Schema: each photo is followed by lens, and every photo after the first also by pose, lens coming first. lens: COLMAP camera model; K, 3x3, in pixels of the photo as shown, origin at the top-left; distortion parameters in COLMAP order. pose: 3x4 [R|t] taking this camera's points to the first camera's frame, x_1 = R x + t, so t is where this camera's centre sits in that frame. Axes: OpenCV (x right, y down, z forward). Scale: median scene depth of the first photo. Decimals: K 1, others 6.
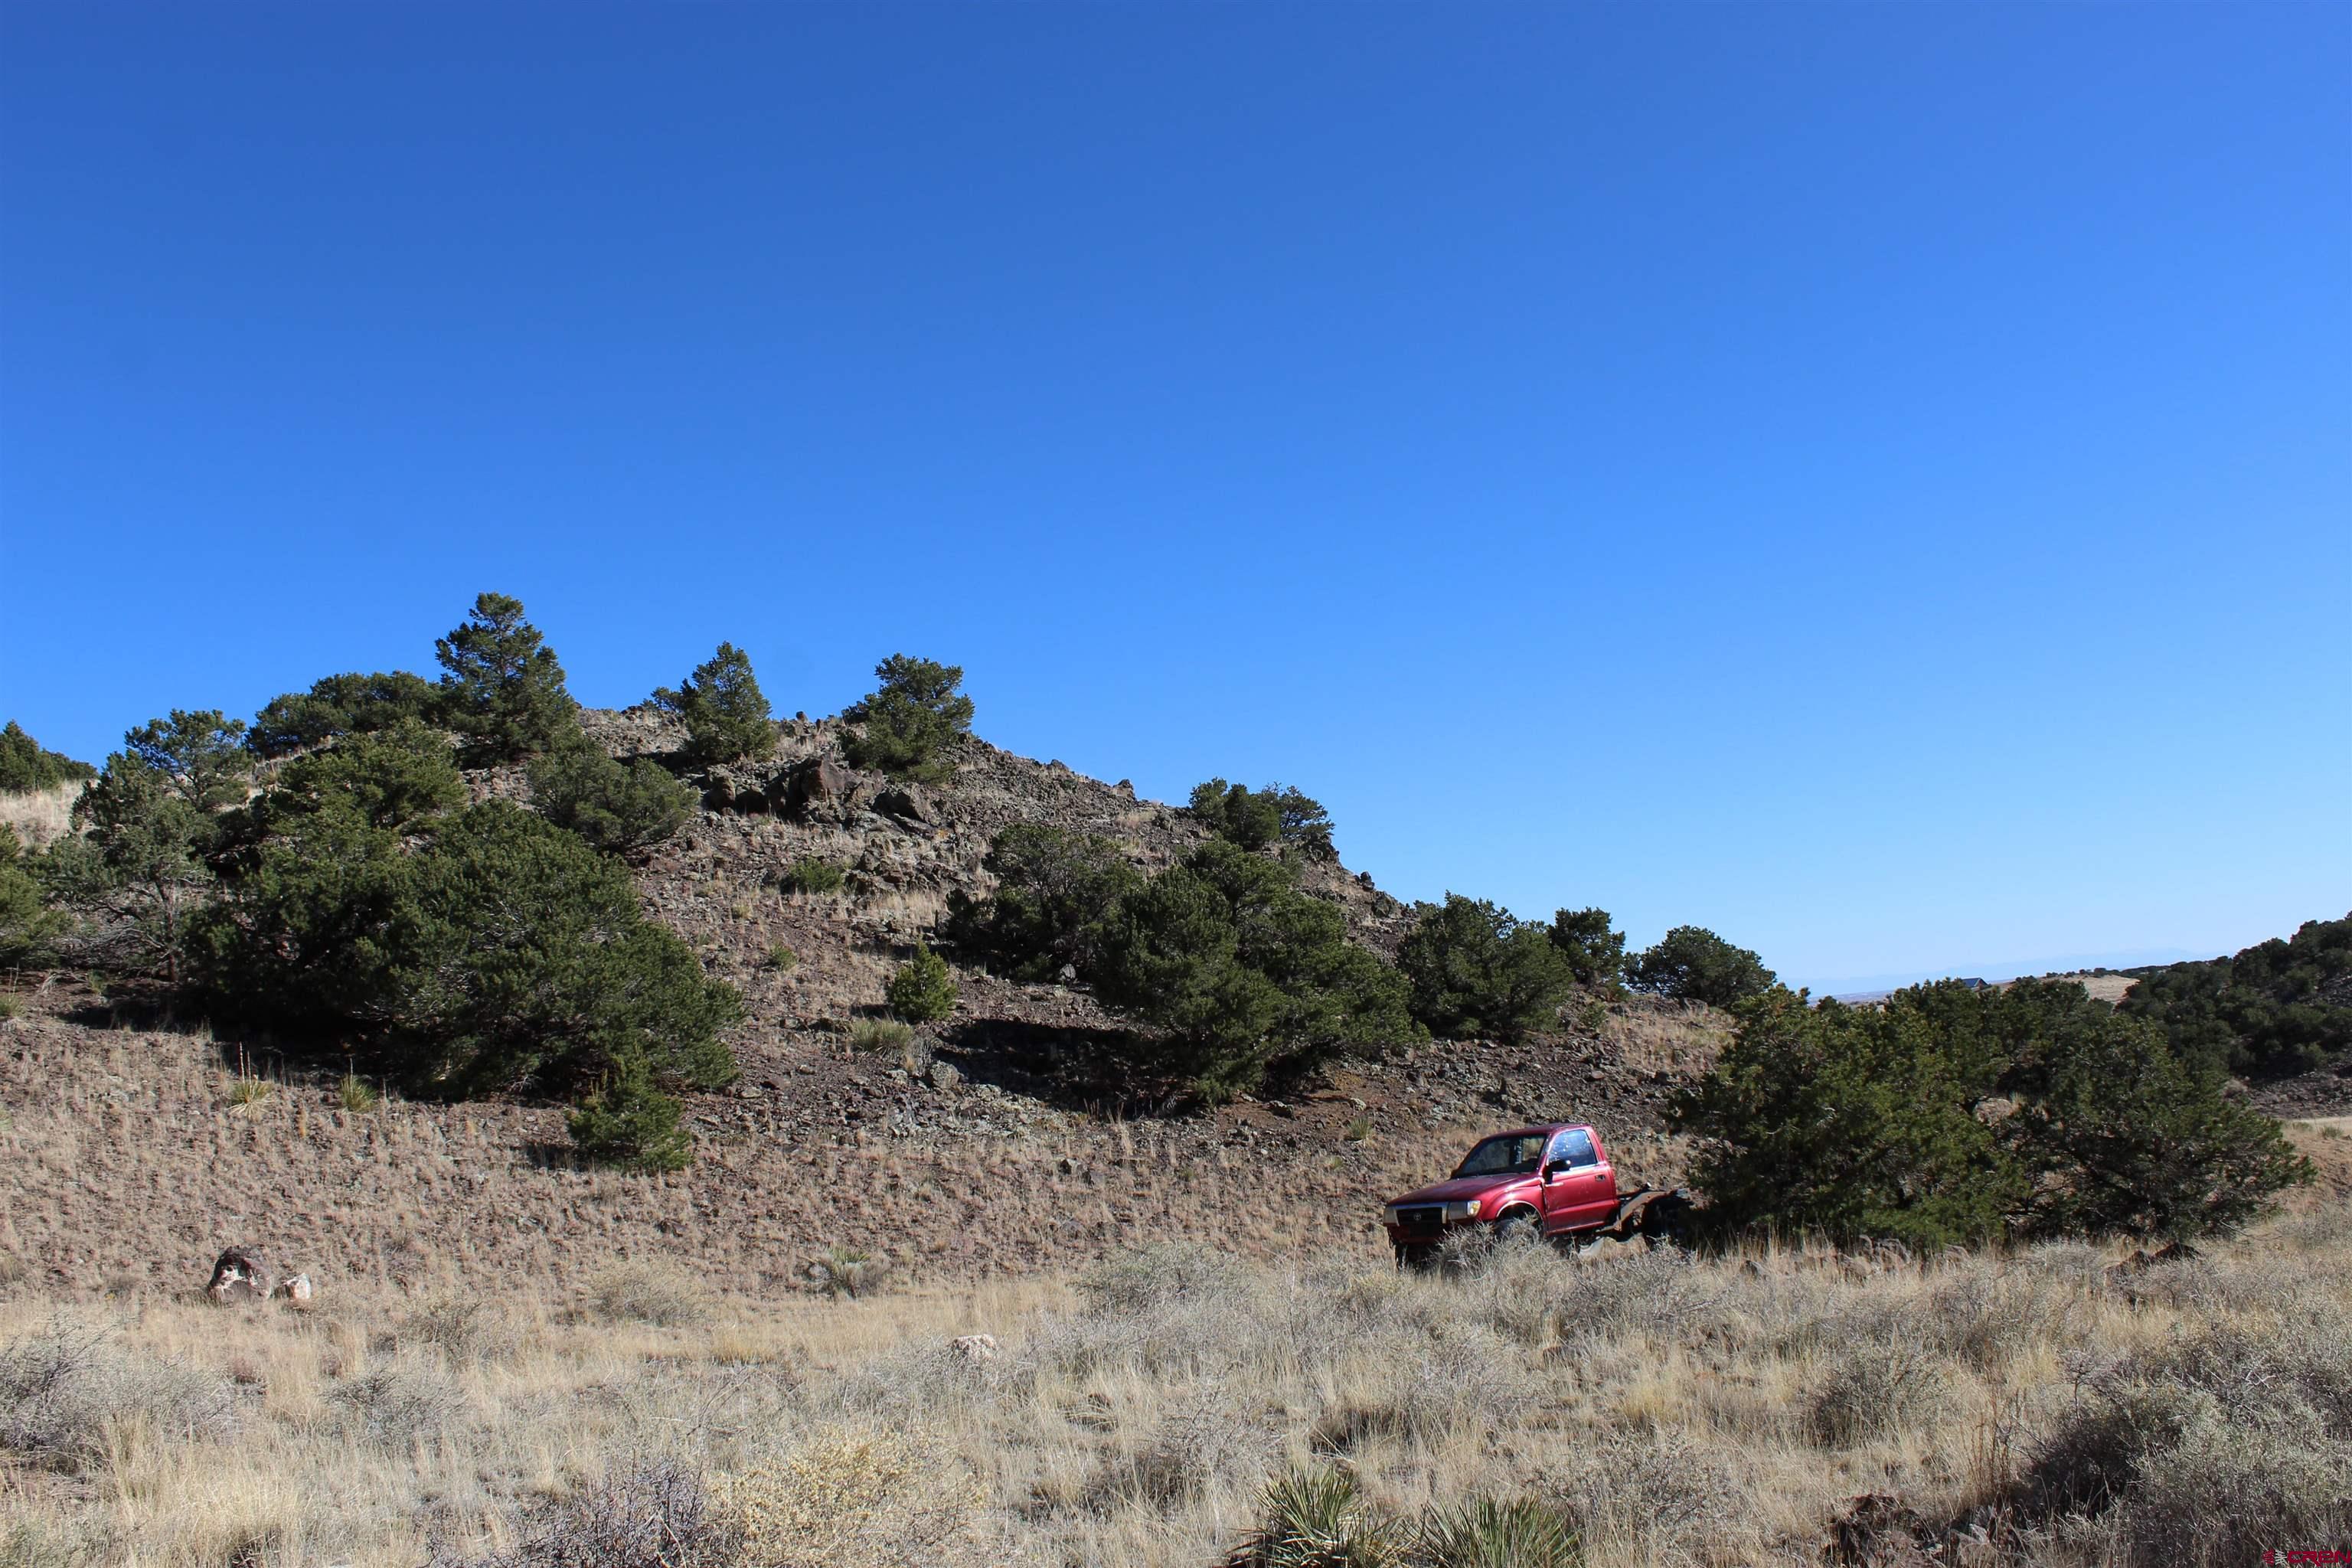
lens RADIAL K [[2046.7, 0, 1164.9], [0, 2046.7, 811.9], [0, 0, 1]] dist [-0.160480, 0.148585]
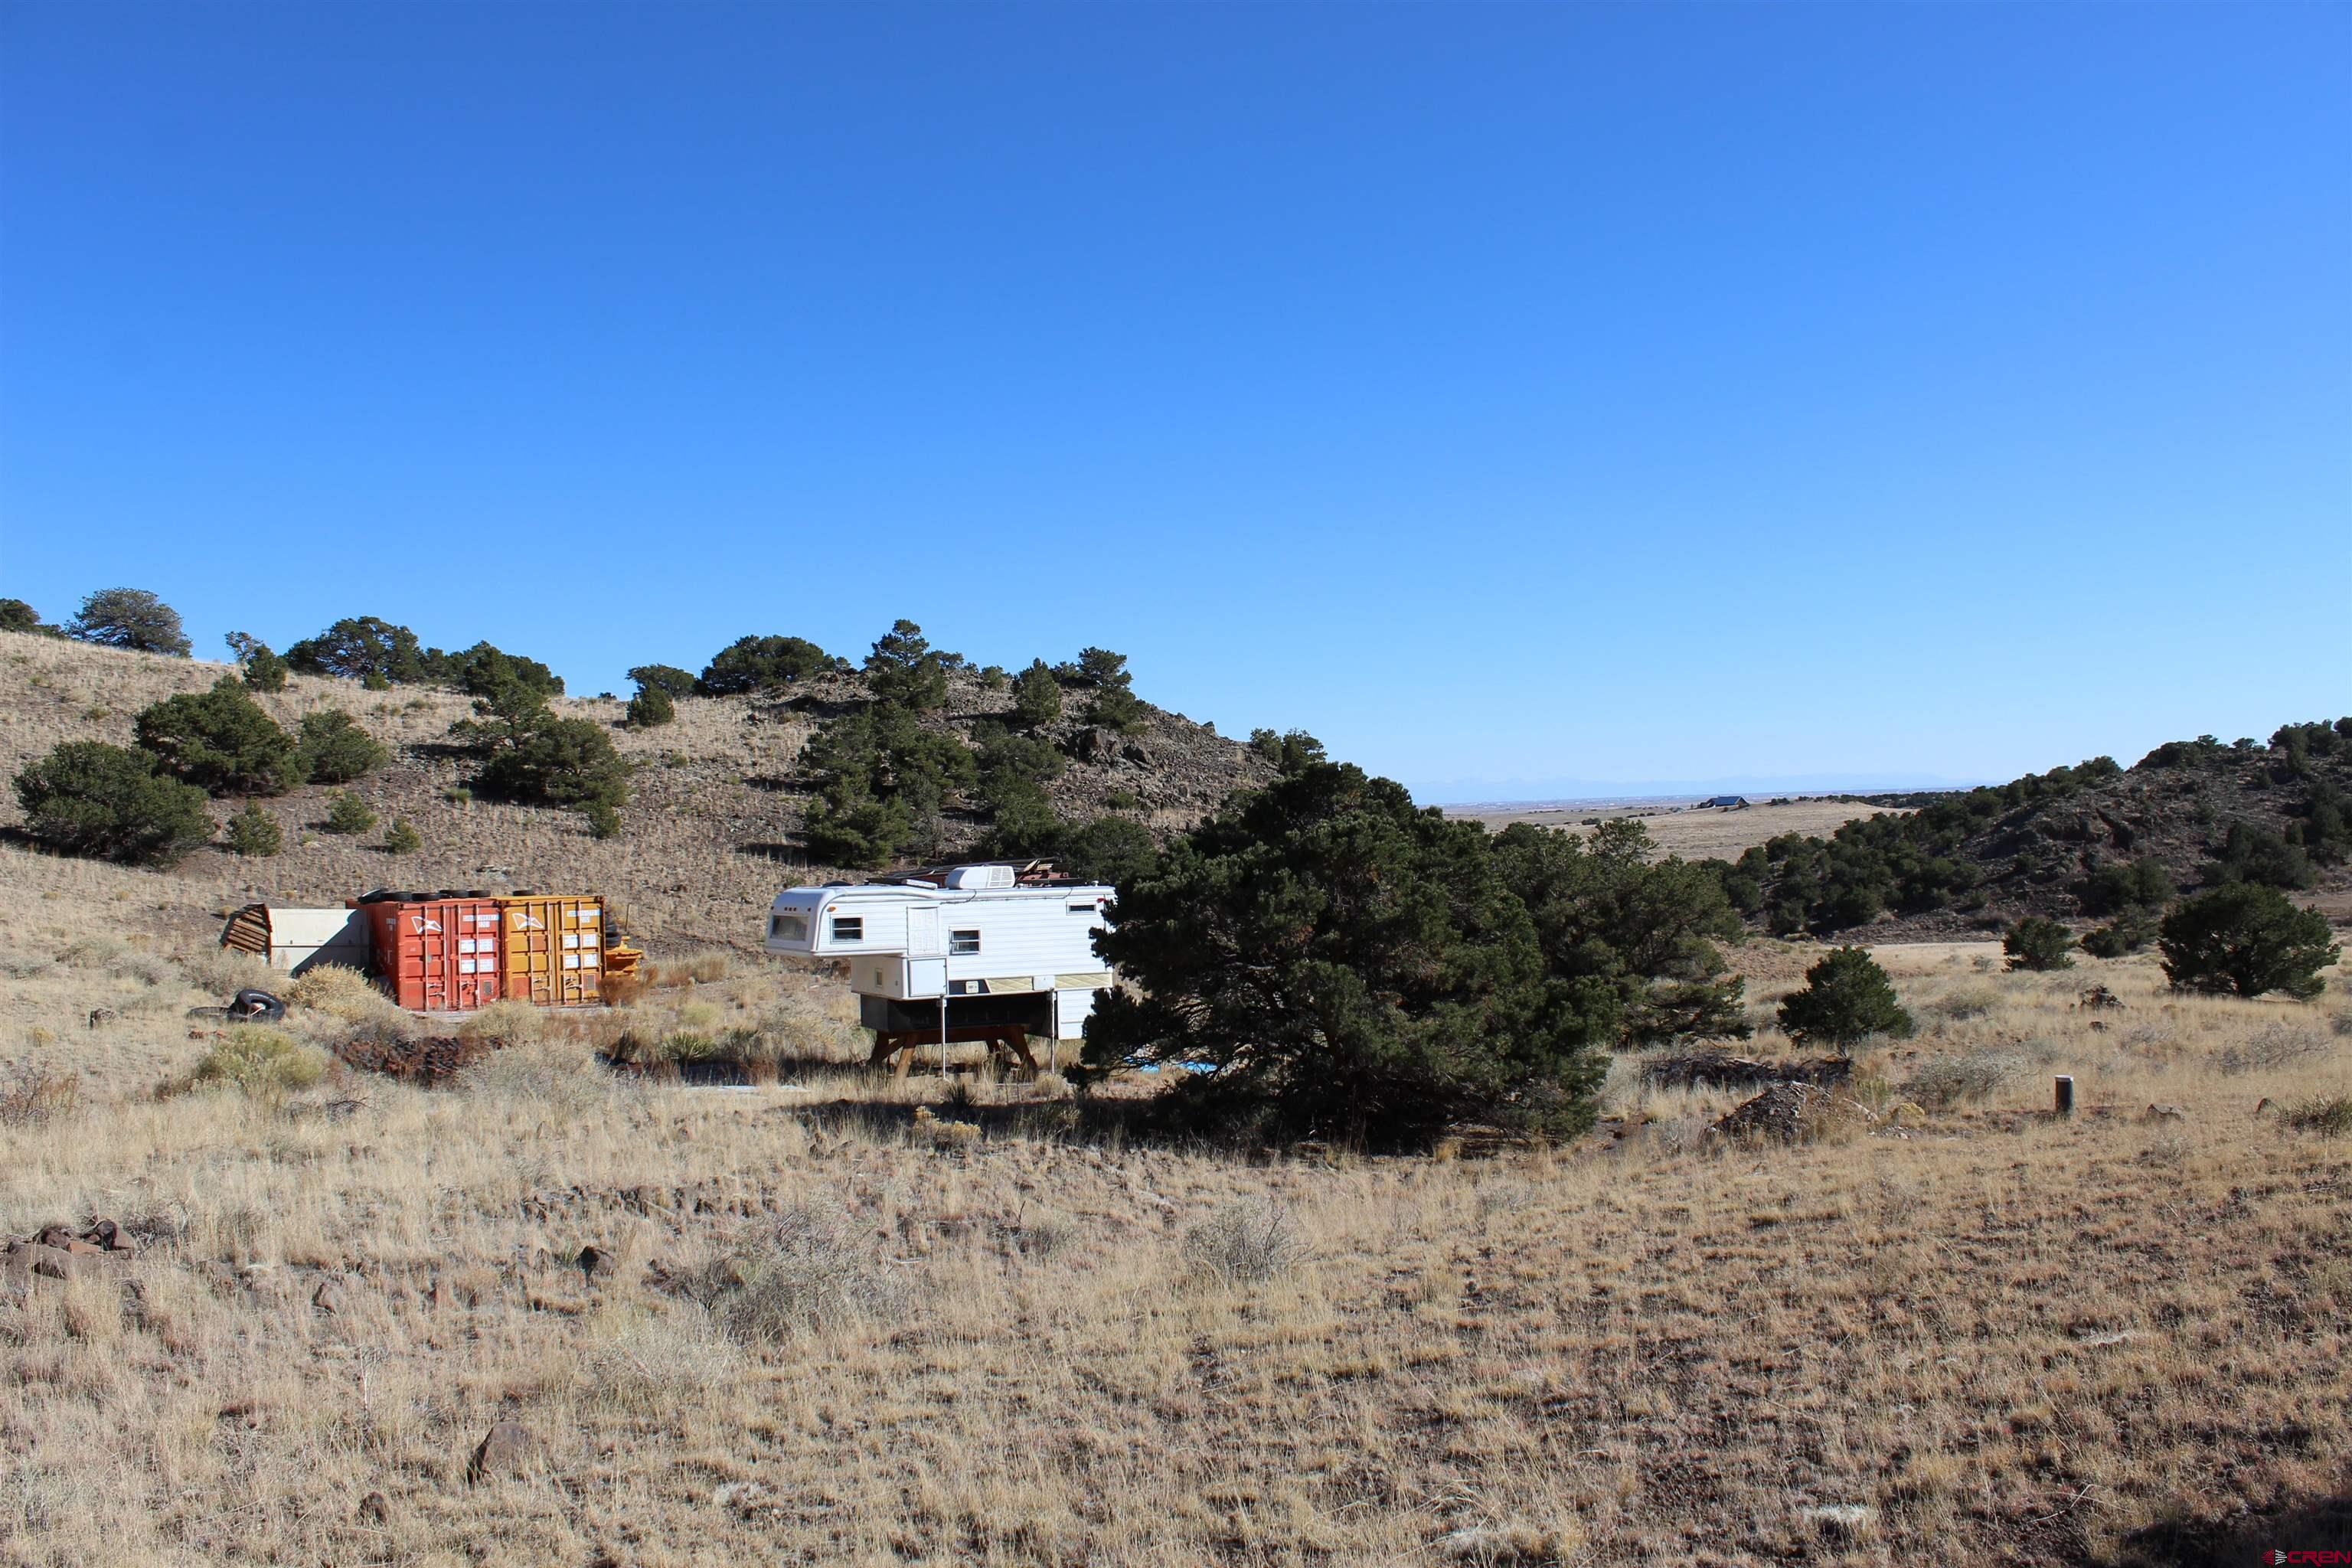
lens RADIAL K [[1990.2, 0, 1176.0], [0, 1990.2, 784.0], [0, 0, 1]] dist [-0.166988, 0.155480]
pose [[0.993255, 0.053593, 0.102821, -0.228363], [-0.063529, 0.993359, 0.095929, -0.127956], [-0.096997, -0.101814, 0.990063, -0.712200]]
